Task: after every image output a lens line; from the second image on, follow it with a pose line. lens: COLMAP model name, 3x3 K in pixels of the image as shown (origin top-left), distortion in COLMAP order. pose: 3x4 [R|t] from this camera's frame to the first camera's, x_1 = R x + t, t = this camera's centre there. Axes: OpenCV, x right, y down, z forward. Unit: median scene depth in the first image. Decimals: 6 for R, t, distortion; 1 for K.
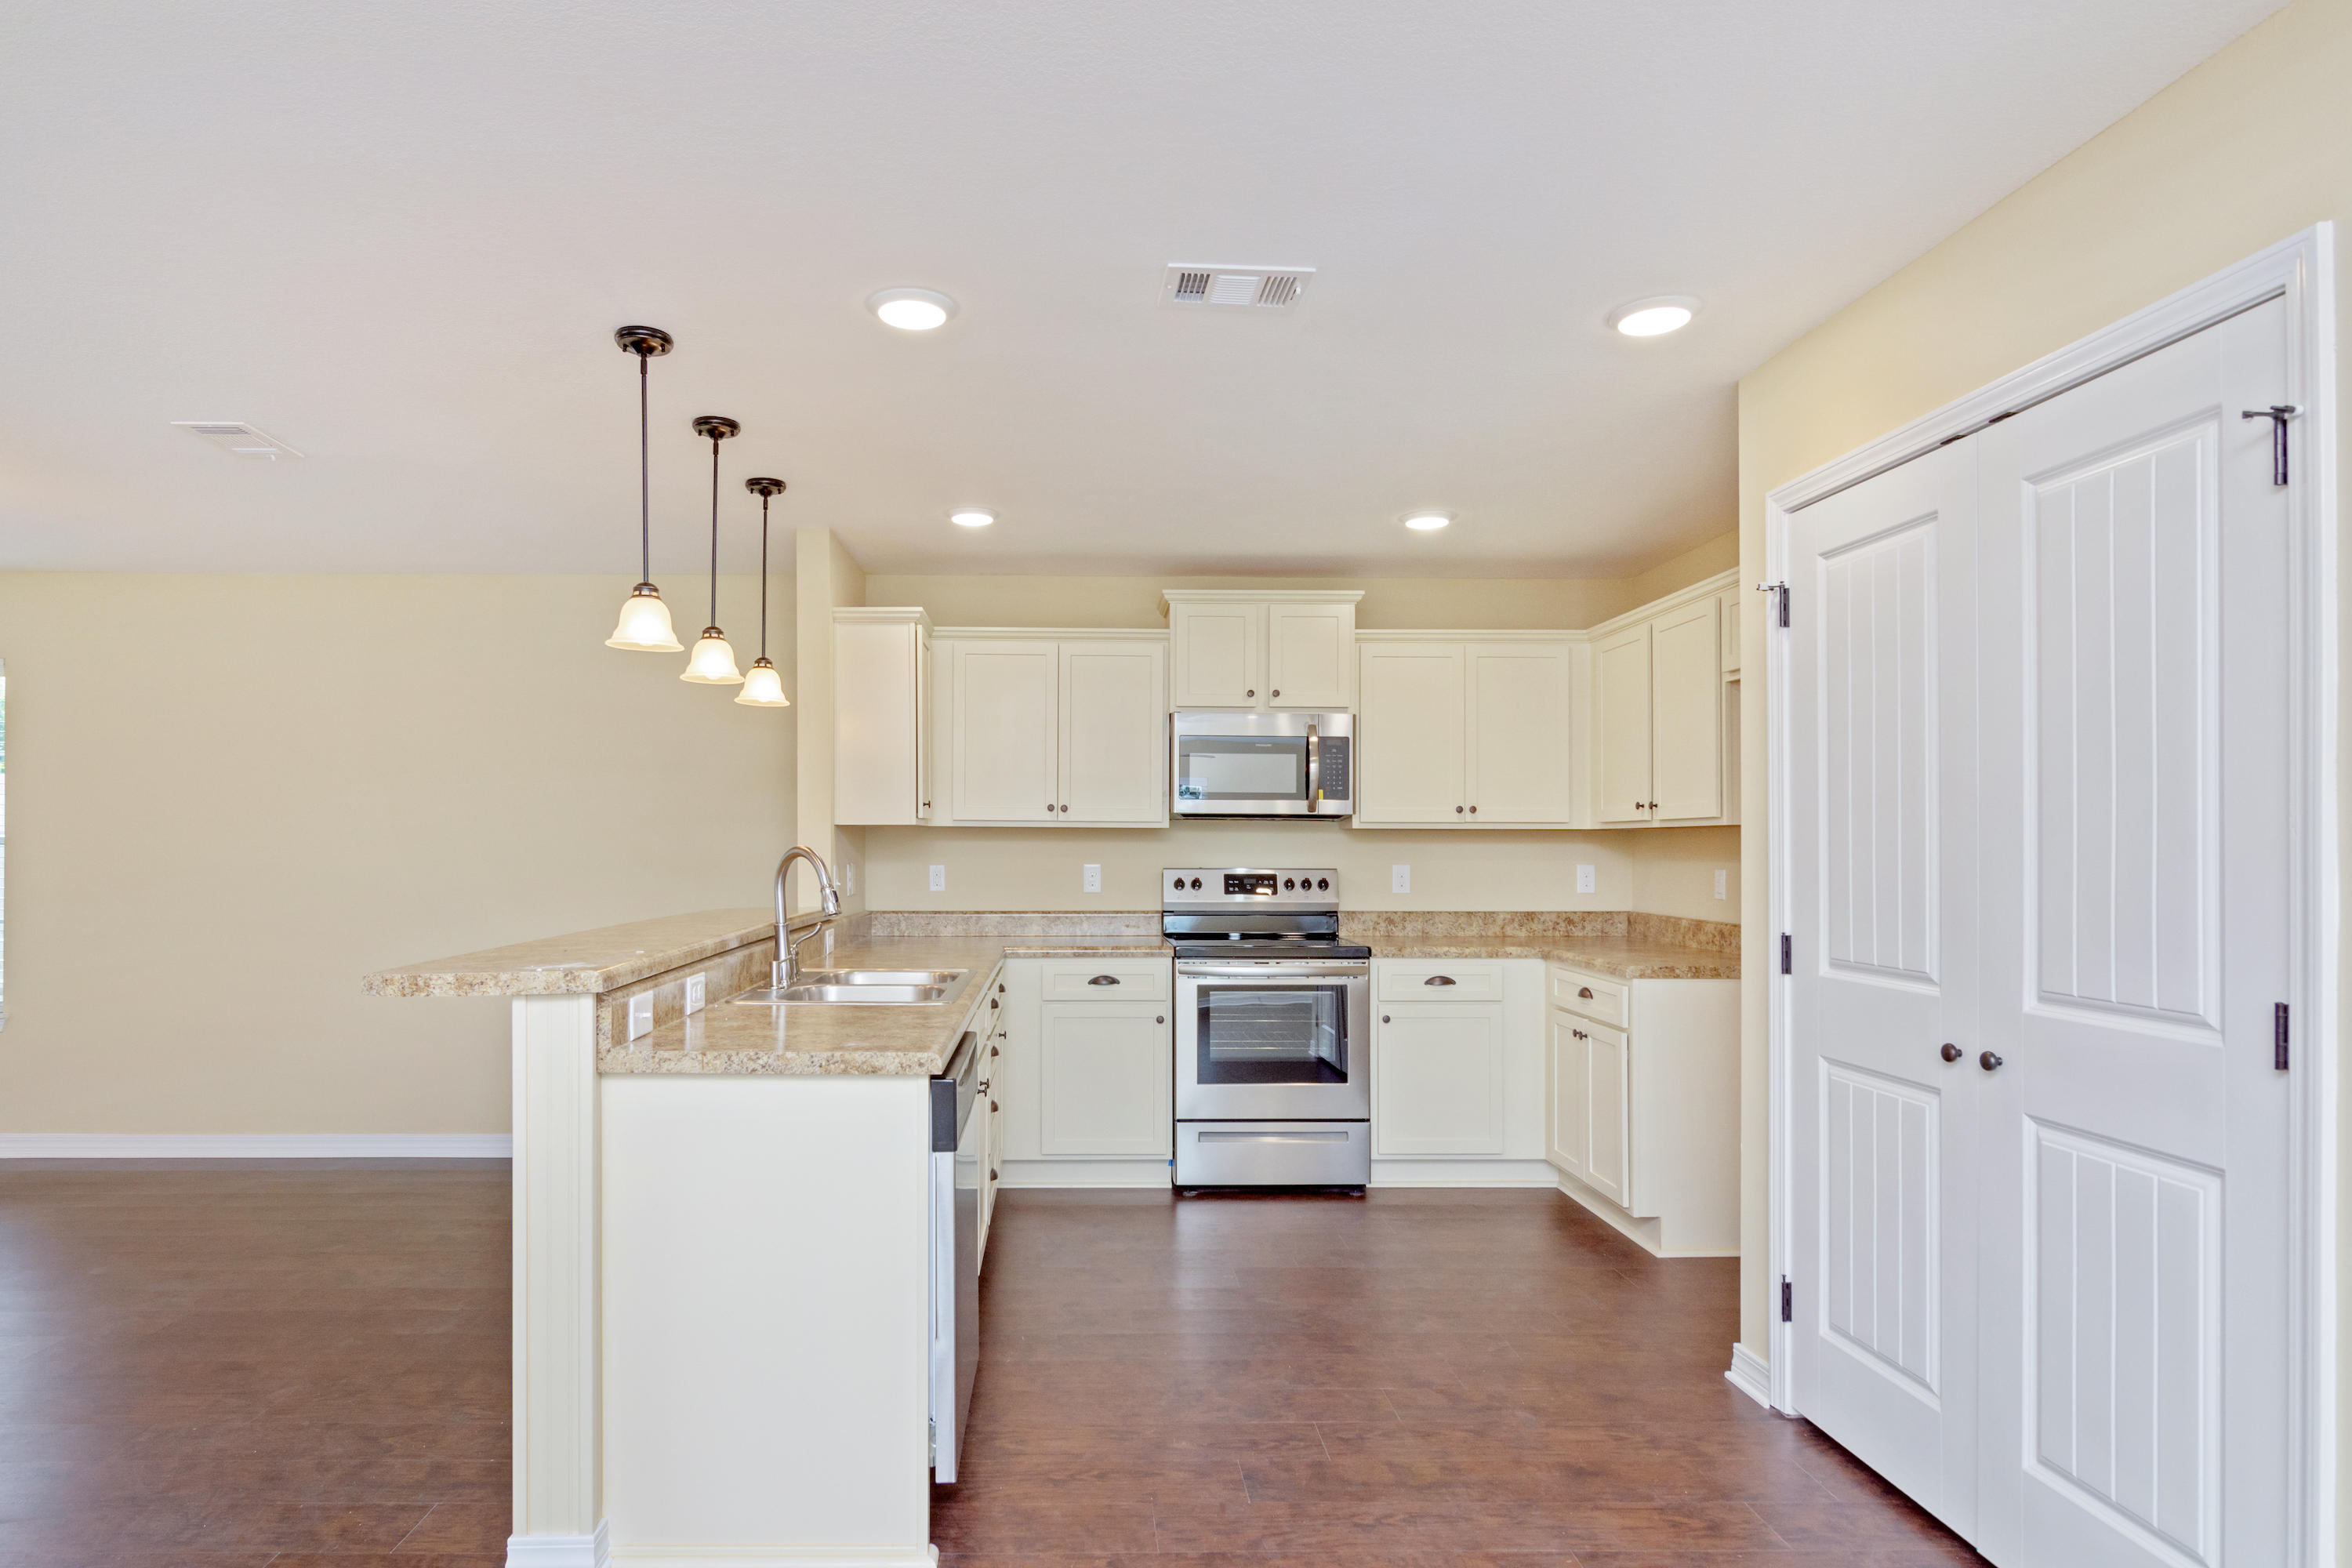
lens RADIAL K [[1304.9, 0, 1065.8], [0, 1304.9, 842.5], [0, 0, 1]] dist [-0.002455, 0.000343]
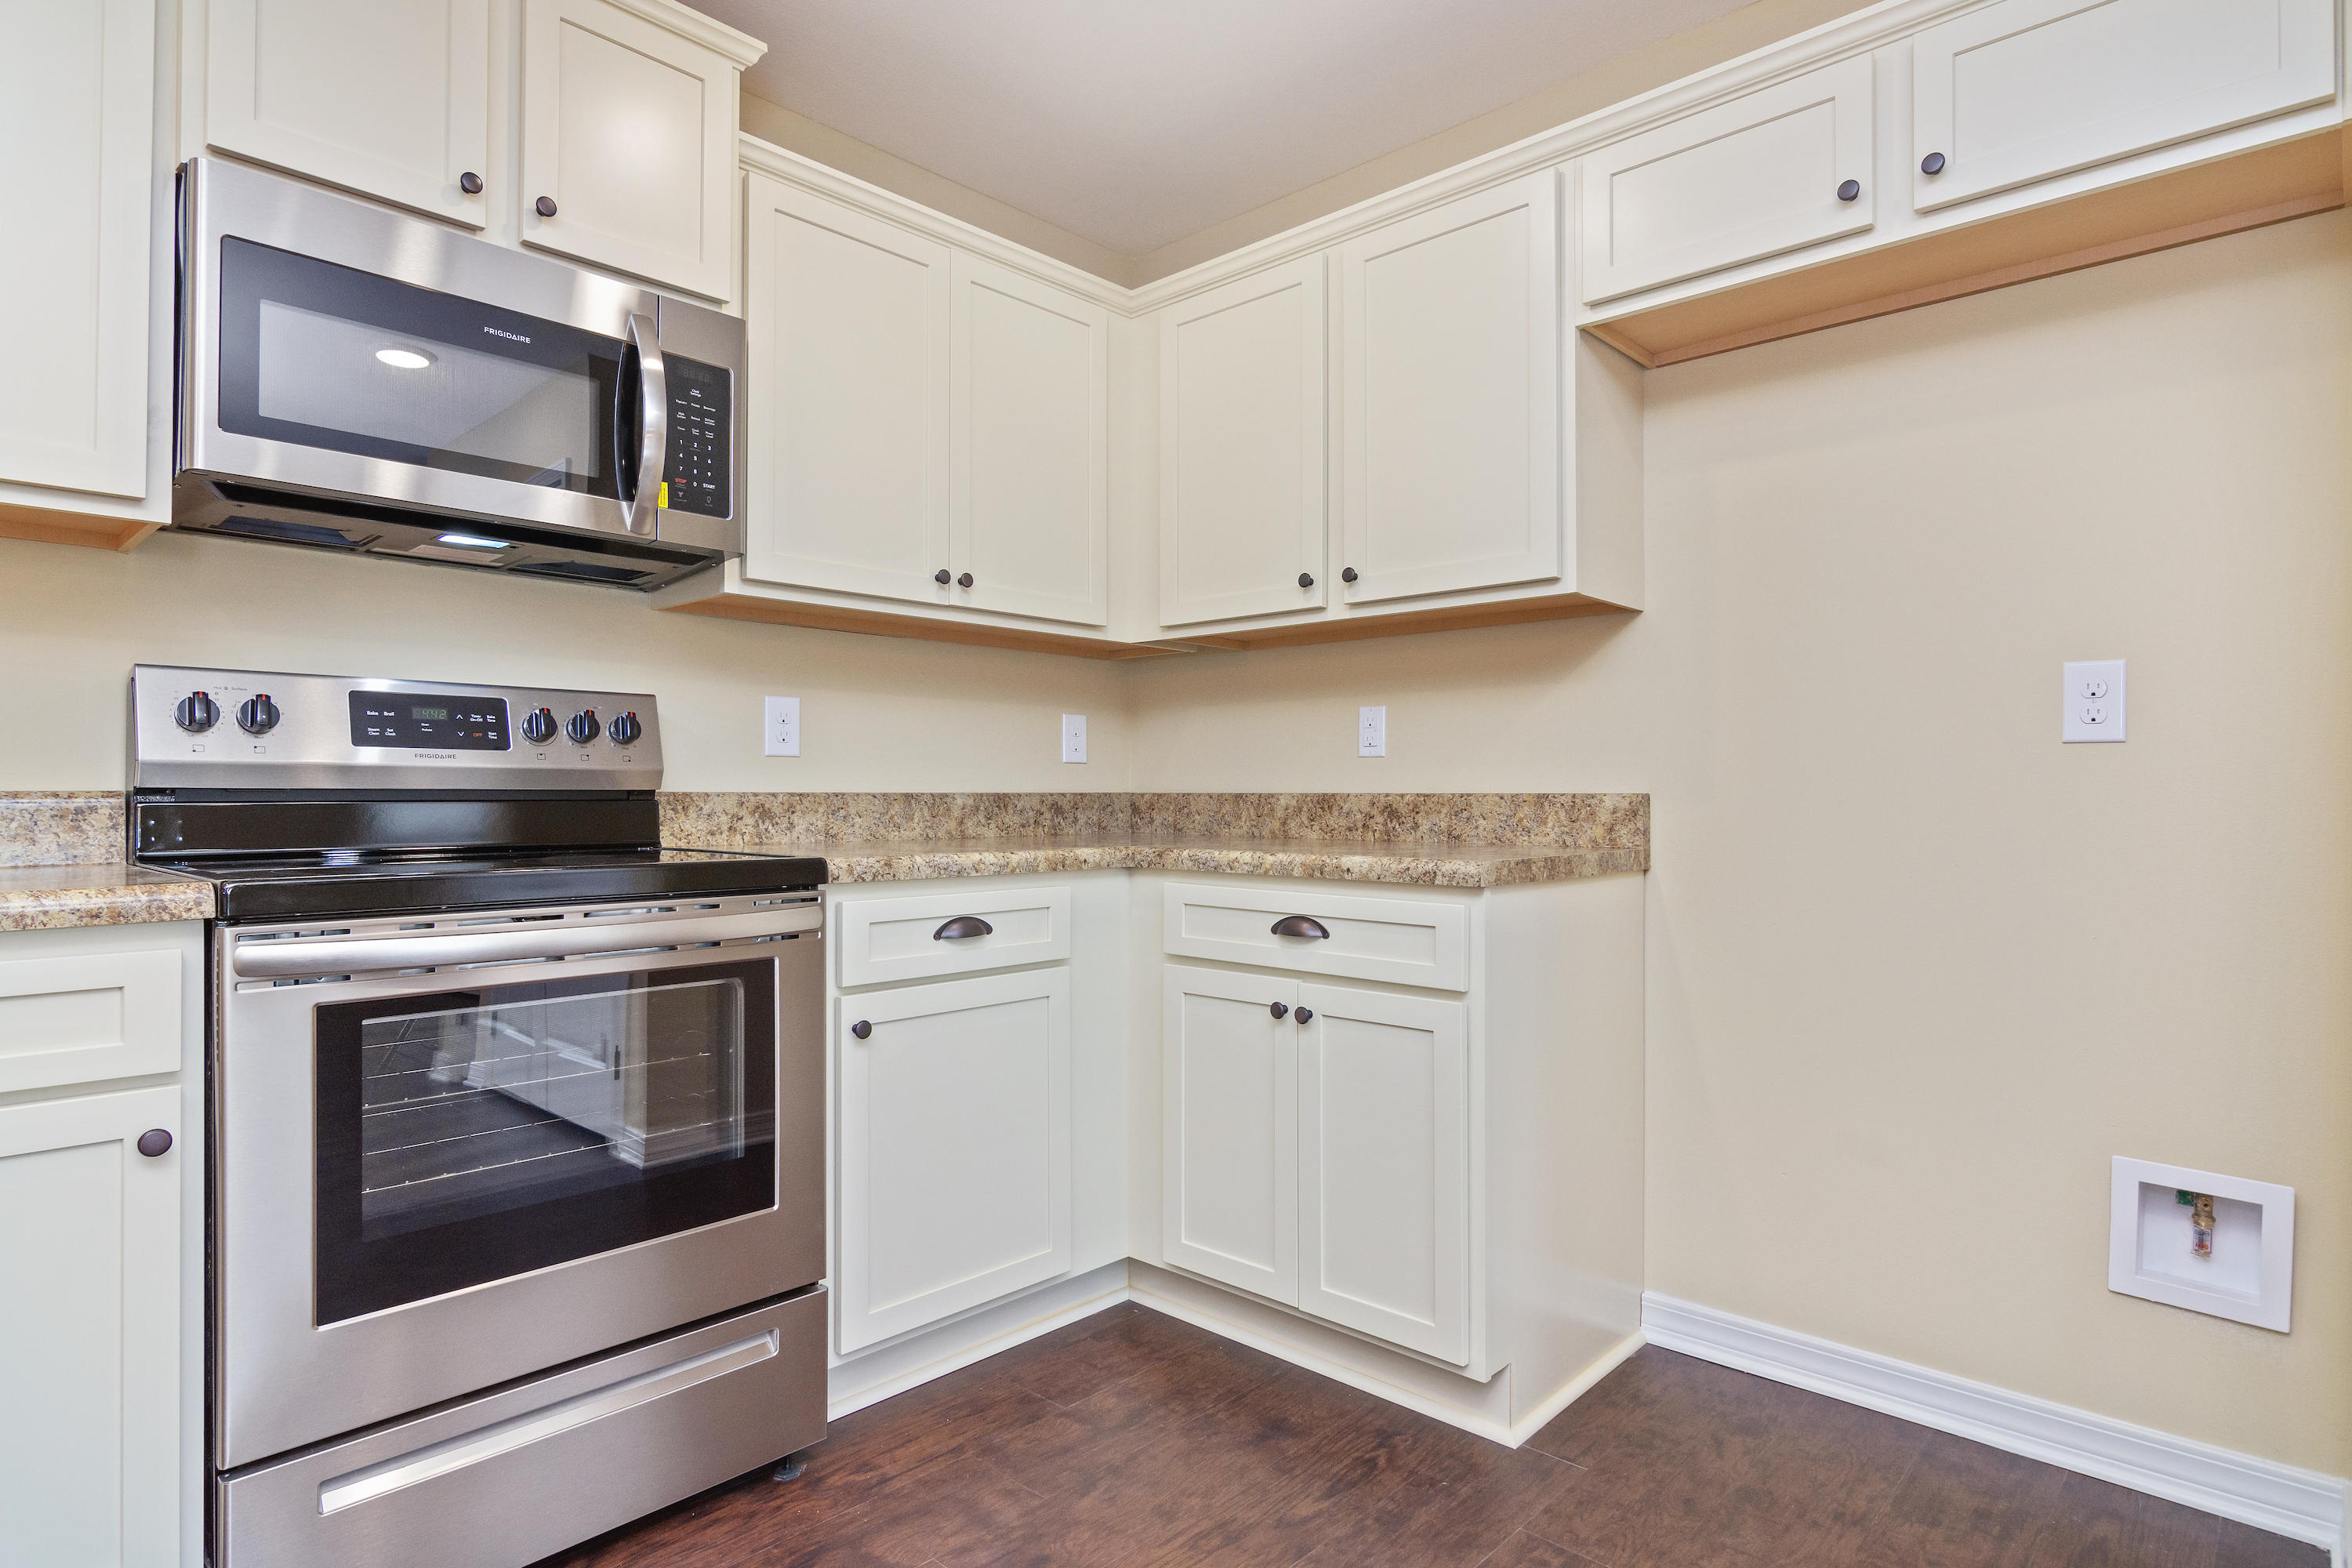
lens RADIAL K [[1182.4, 0, 1158.5], [0, 1182.4, 795.9], [0, 0, 1]] dist [-0.002867, -0.000133]
pose [[0.681390, 0.002764, 0.731915, 0.034624], [-0.002419, 0.999996, -0.001525, 0.061024], [-0.731917, -0.000731, 0.681394, 0.675749]]
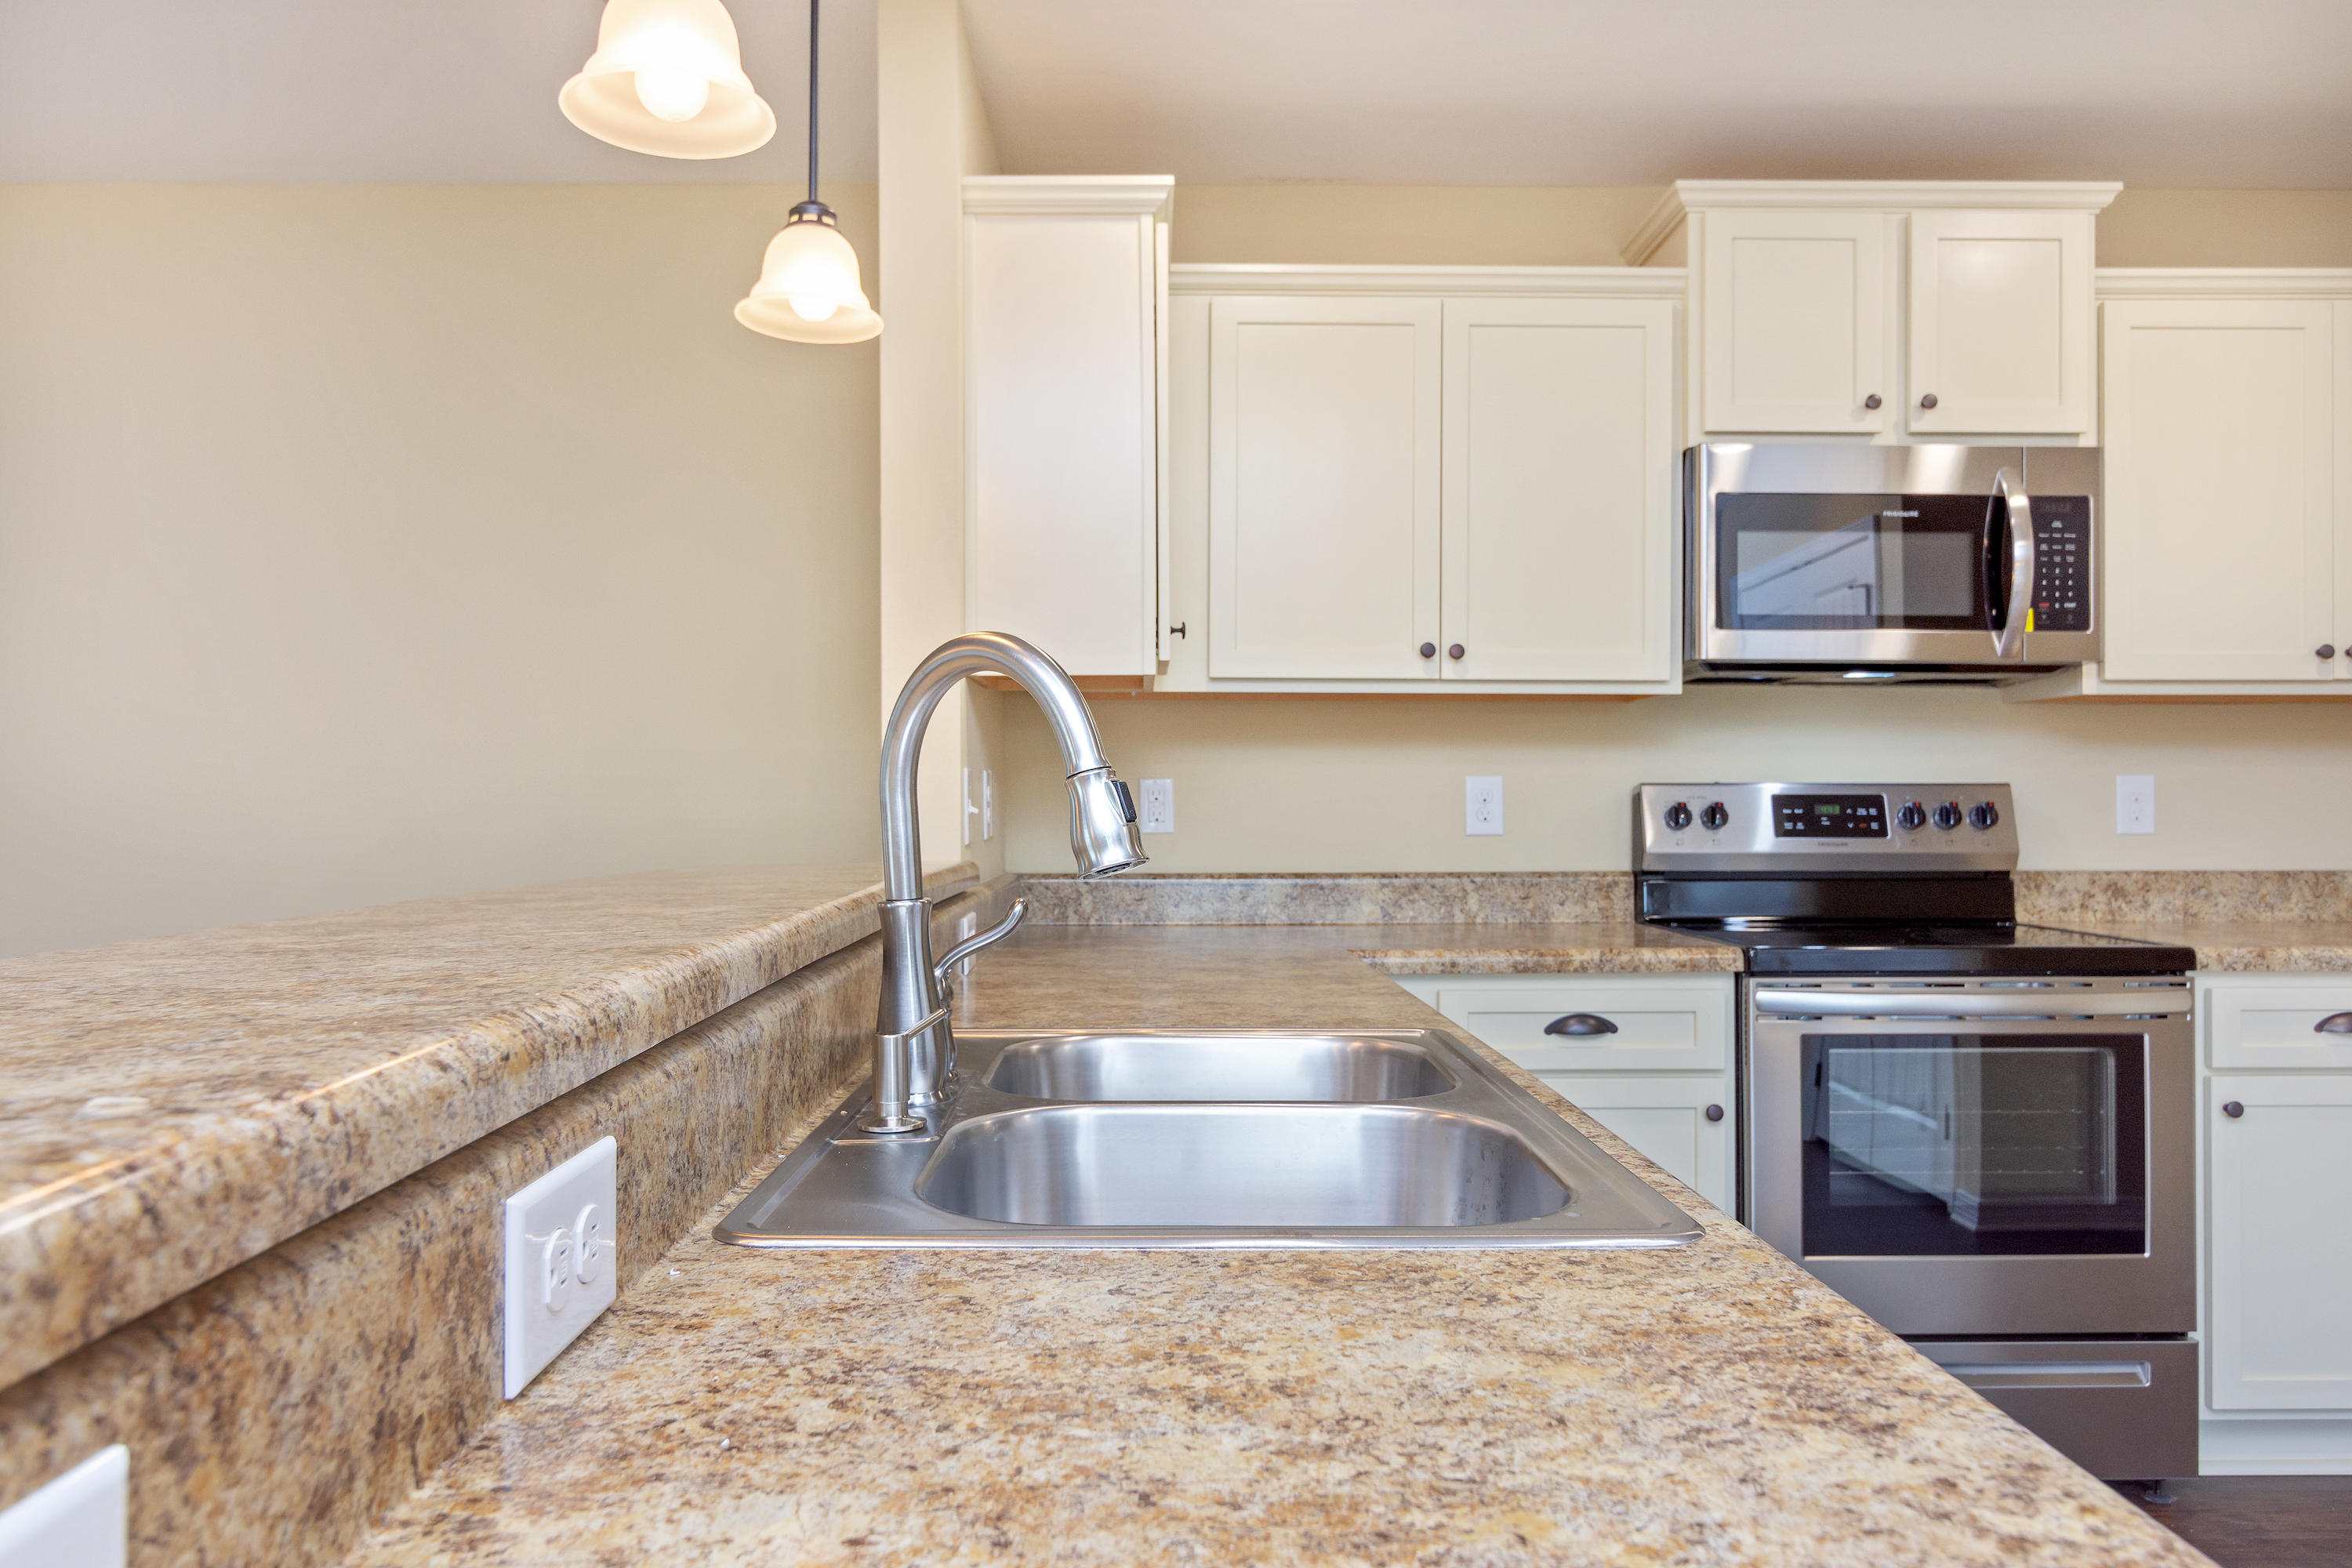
lens RADIAL K [[1590.2, 0, 1172.7], [0, 1590.2, 795.7], [0, 0, 1]] dist [-0.010294, -0.004756]
pose [[0.999997, -0.002489, -0.000340, -0.115094], [0.002488, 0.999995, -0.001948, 0.028122], [0.000345, 0.001947, 0.999998, 0.462487]]
